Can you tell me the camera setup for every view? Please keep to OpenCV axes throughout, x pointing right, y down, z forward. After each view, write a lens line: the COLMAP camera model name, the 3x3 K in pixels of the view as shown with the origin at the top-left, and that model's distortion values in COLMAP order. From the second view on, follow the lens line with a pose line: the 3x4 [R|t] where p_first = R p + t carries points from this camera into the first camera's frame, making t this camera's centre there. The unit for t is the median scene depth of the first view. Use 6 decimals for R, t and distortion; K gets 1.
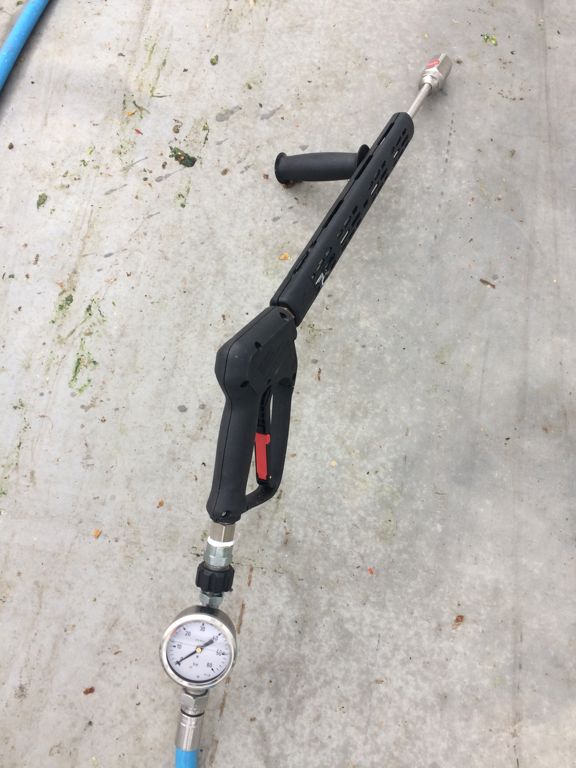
lens RADIAL K [[668.7, 0, 287.2], [0, 668.7, 381.8], [0, 0, 1]] dist [0.063056, -0.091569]
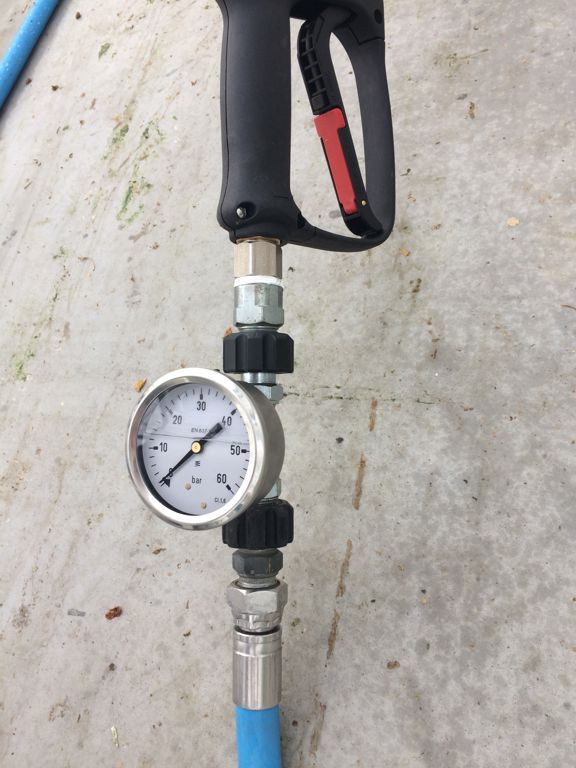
lens RADIAL K [[668.7, 0, 286.1], [0, 668.7, 387.3], [0, 0, 1]] dist [0.063056, -0.091569]
pose [[0.903639, -0.175936, -0.390490, 0.100334], [0.106279, 0.975328, -0.193493, 0.366797], [0.414898, 0.133347, 0.900043, 0.469360]]
